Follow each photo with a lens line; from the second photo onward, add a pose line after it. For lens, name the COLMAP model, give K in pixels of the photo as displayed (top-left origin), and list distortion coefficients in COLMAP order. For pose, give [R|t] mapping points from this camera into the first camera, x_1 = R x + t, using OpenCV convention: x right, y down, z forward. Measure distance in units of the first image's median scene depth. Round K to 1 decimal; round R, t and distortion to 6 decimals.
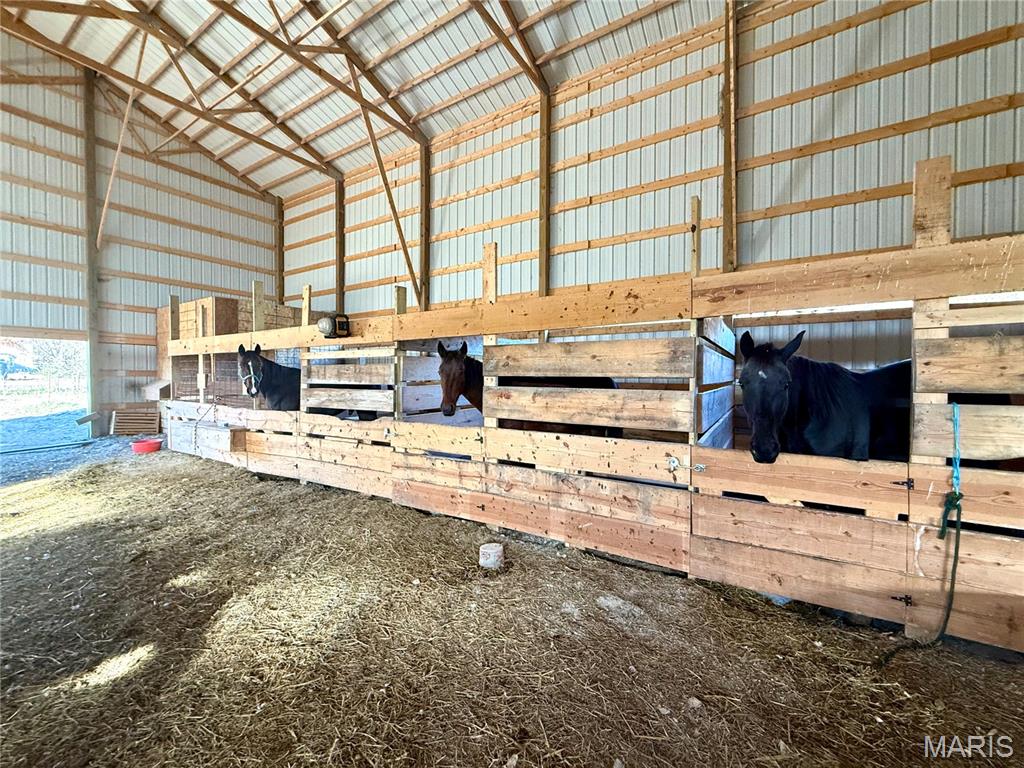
lens RADIAL K [[409.5, 0, 511.1], [0, 409.5, 382.7], [0, 0, 1]] dist [0.000819, -0.000274]
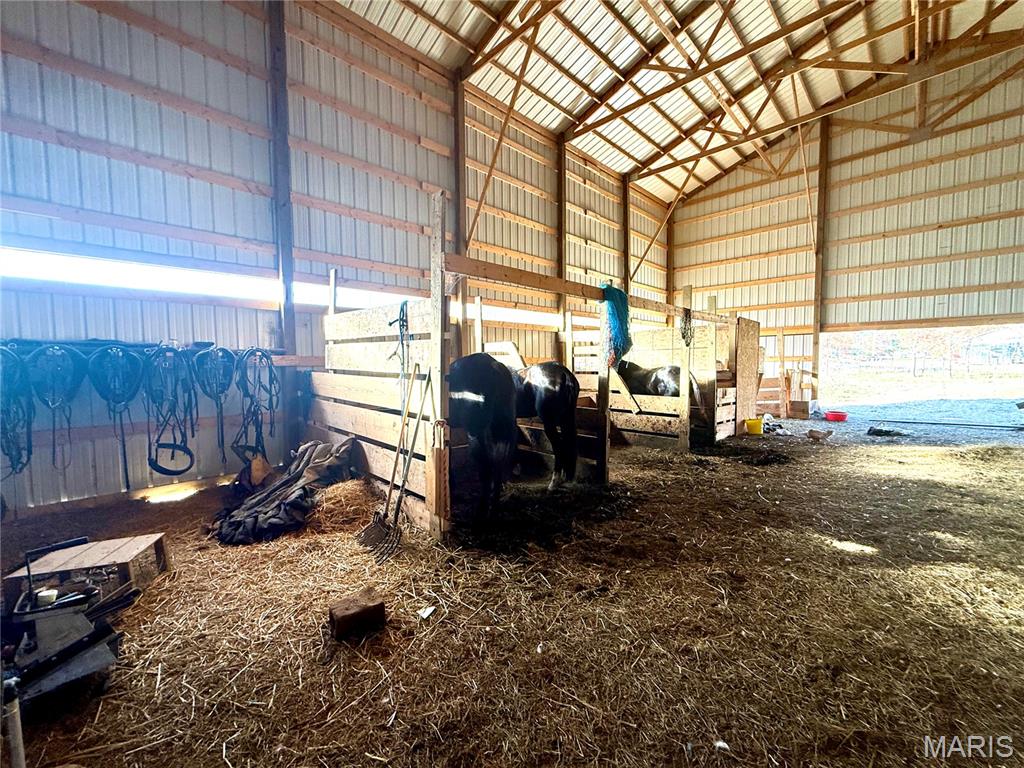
lens RADIAL K [[409.5, 0, 511.7], [0, 409.5, 385.3], [0, 0, 1]] dist [0.000819, -0.000274]
pose [[-0.222684, 0.050473, -0.973583, 0.669714], [-0.003239, 0.998615, 0.052512, -0.007035], [0.974885, 0.014847, -0.222212, 0.050485]]
